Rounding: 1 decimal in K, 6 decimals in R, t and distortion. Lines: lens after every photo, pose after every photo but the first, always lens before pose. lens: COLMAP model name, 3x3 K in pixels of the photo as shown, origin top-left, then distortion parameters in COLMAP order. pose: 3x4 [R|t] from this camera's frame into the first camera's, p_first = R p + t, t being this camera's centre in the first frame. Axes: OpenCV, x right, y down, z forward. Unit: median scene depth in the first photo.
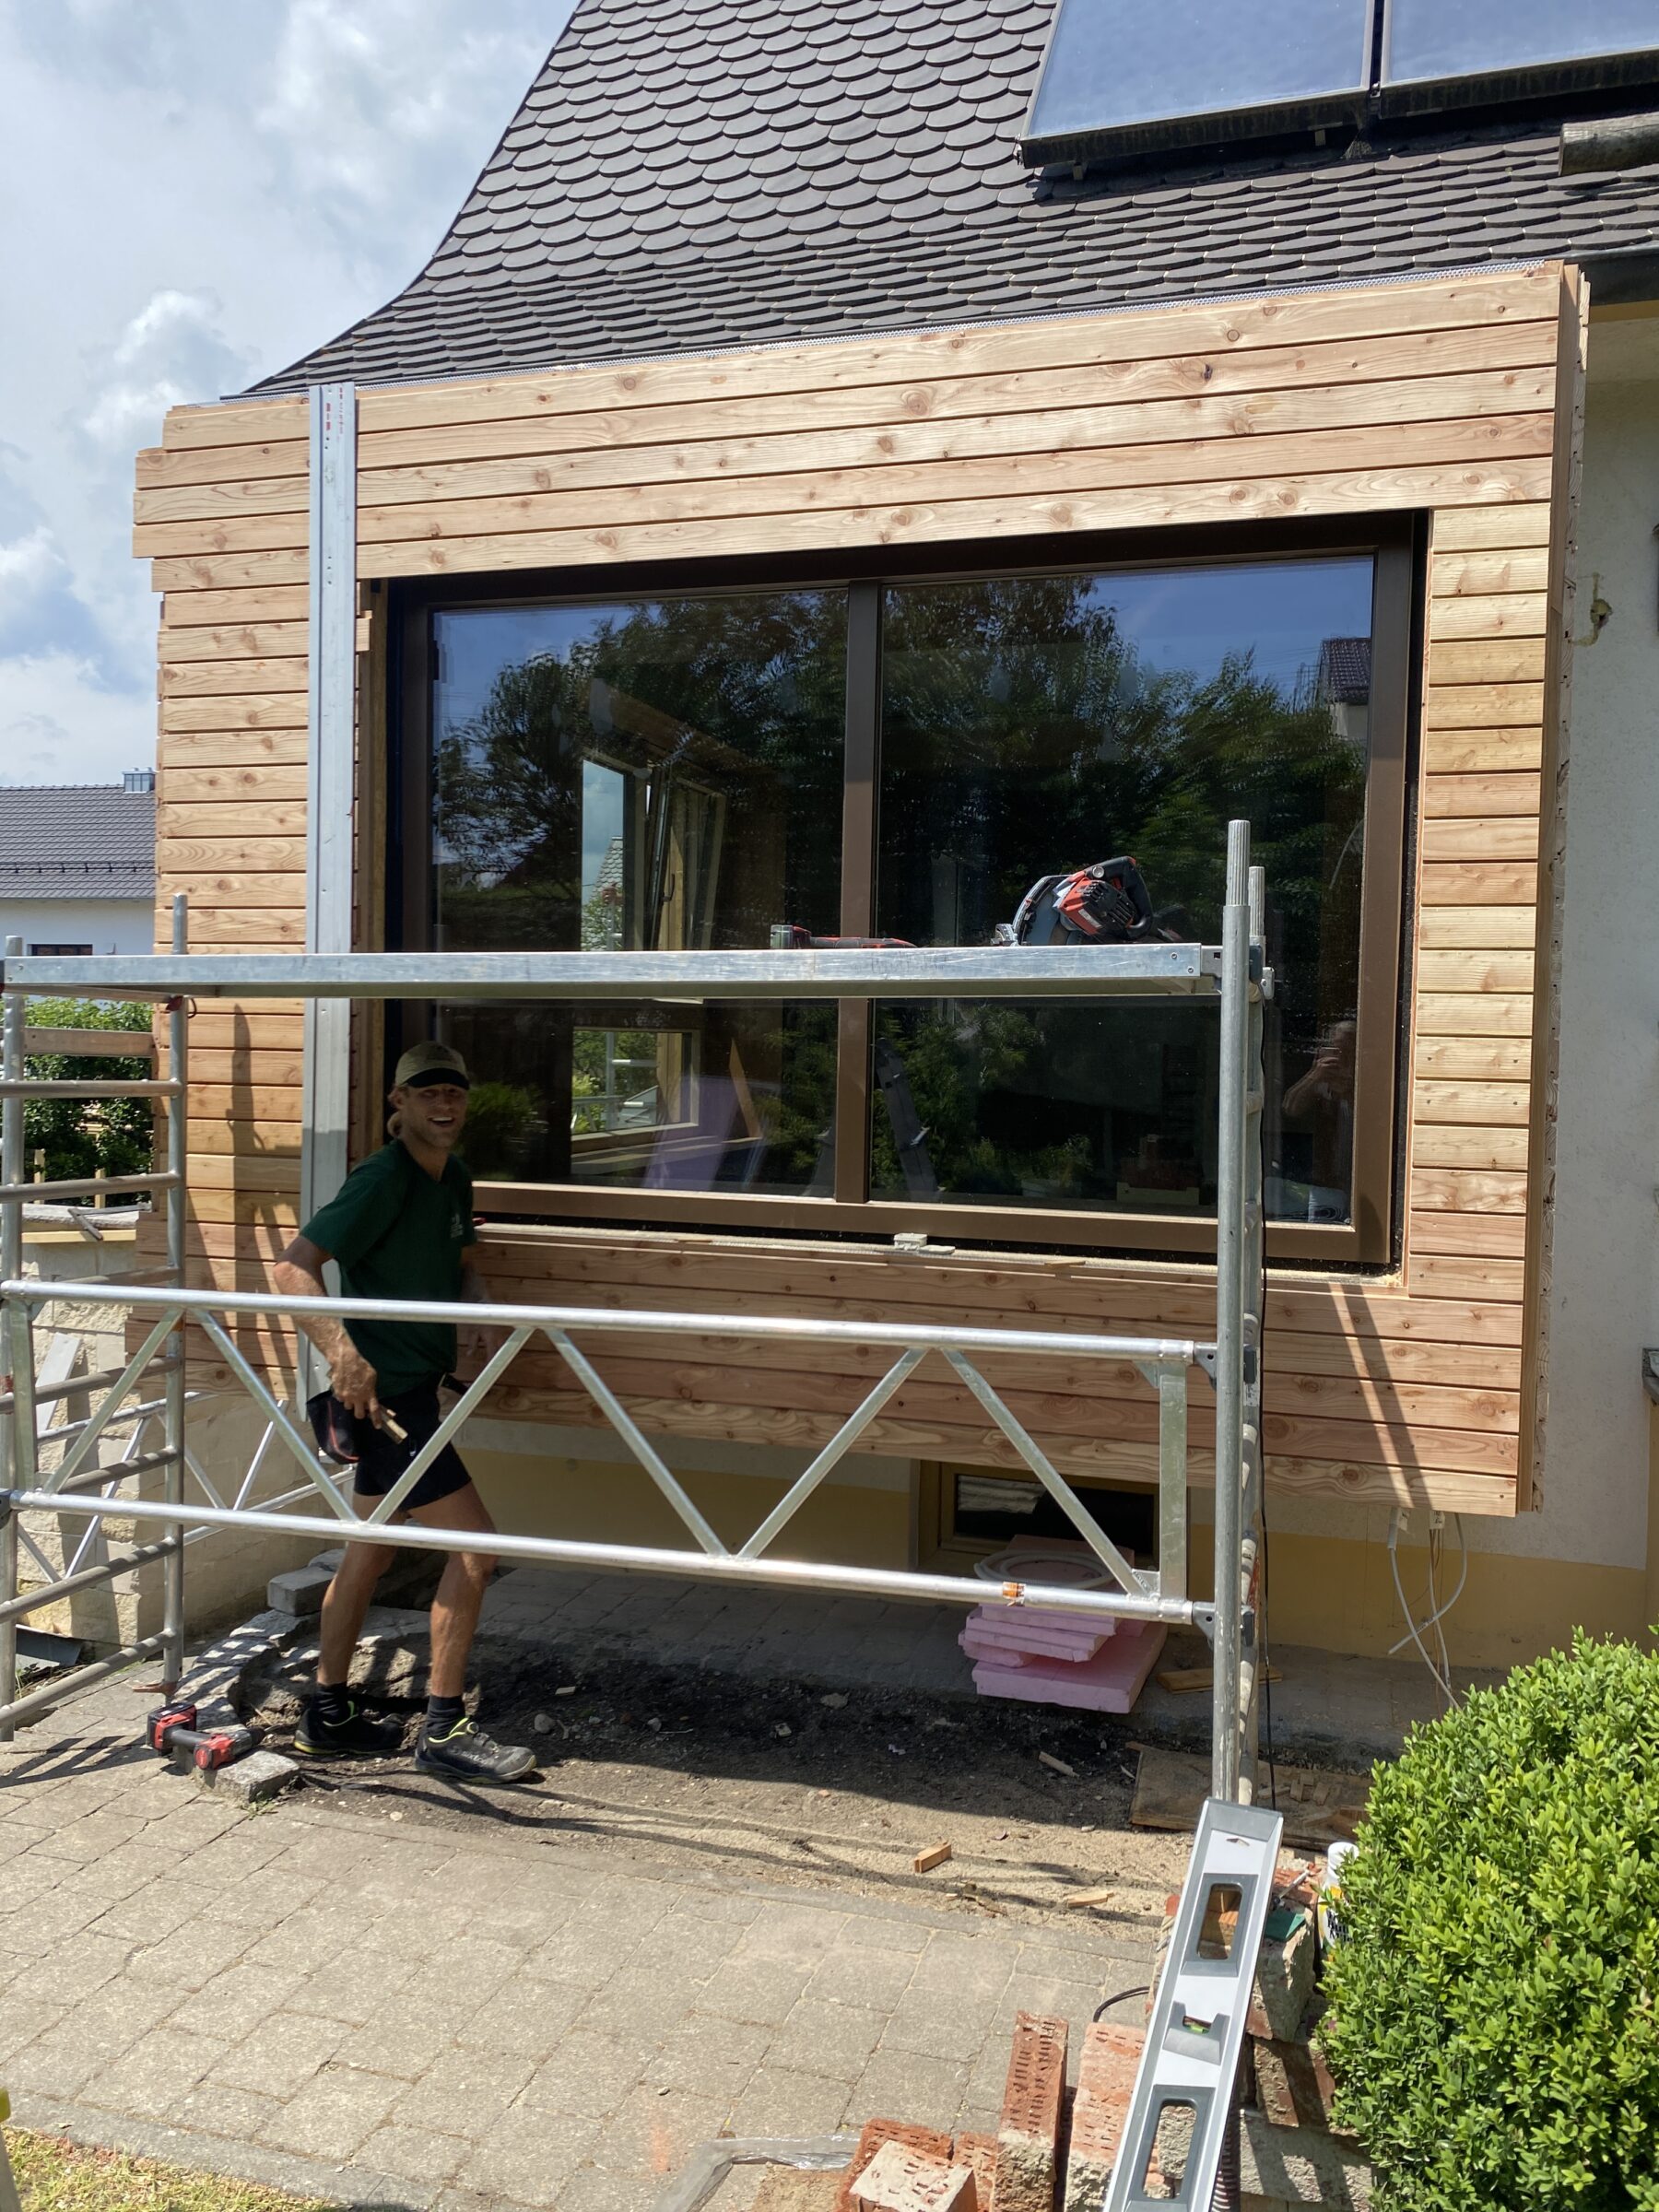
lens RADIAL K [[1690.5, 0, 826.6], [0, 1690.5, 1095.3], [0, 0, 1]] dist [0.043153, -0.054894]
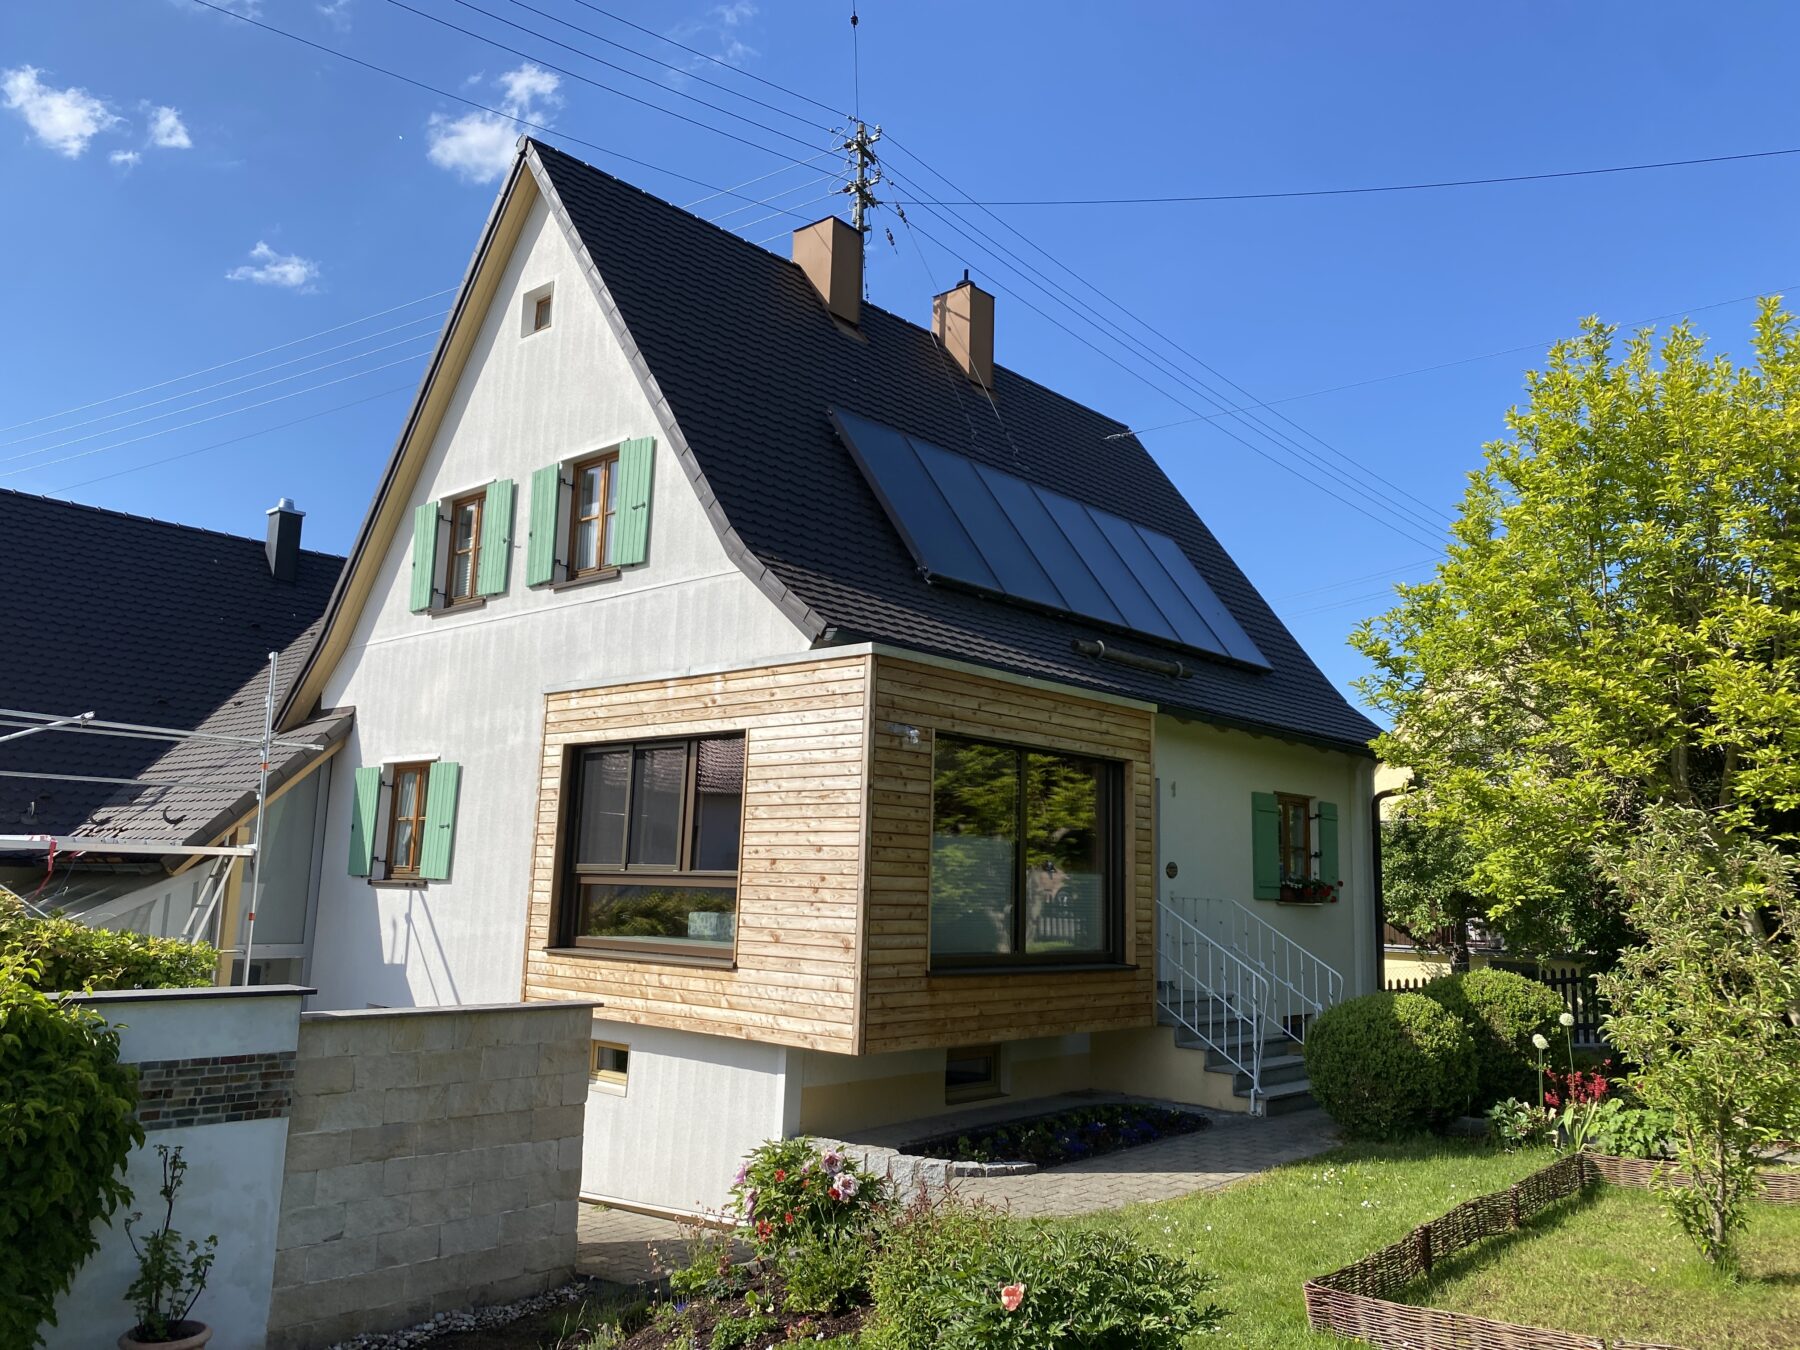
lens RADIAL K [[1375.7, 0, 881.8], [0, 1375.7, 657.3], [0, 0, 1]] dist [0.043153, -0.054894]
pose [[0.436549, 0.140473, 0.888646, -2.375984], [0.011838, 0.986753, -0.161797, -0.065233], [-0.899603, 0.081152, 0.429103, 0.130923]]
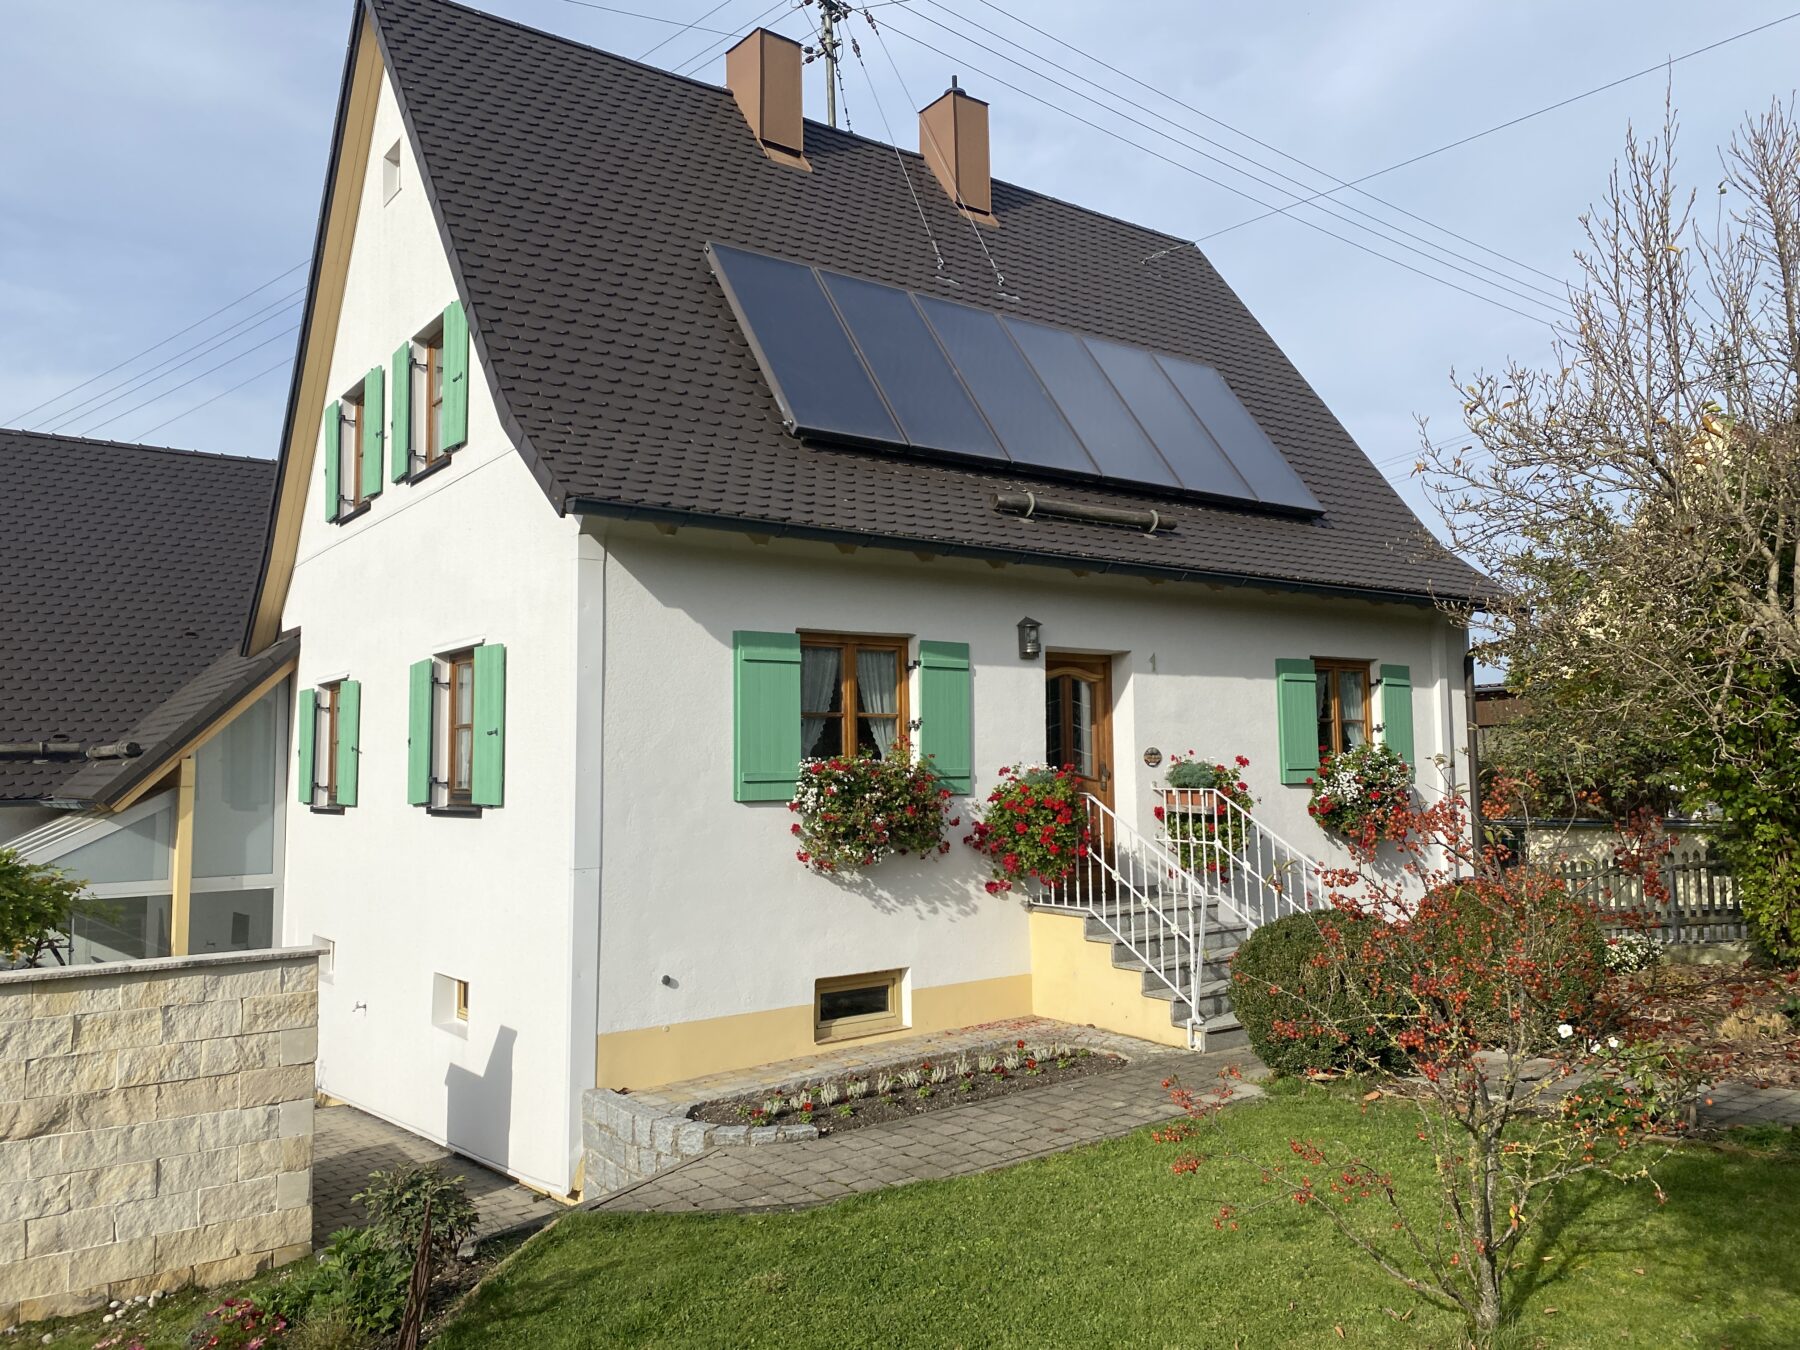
lens RADIAL K [[1375.7, 0, 904.7], [0, 1375.7, 662.6], [0, 0, 1]] dist [0.043153, -0.054894]
pose [[0.591984, 0.034127, 0.805227, -1.649960], [0.057700, 0.994745, -0.084579, -0.071453], [-0.803882, 0.096531, 0.586903, -0.277166]]
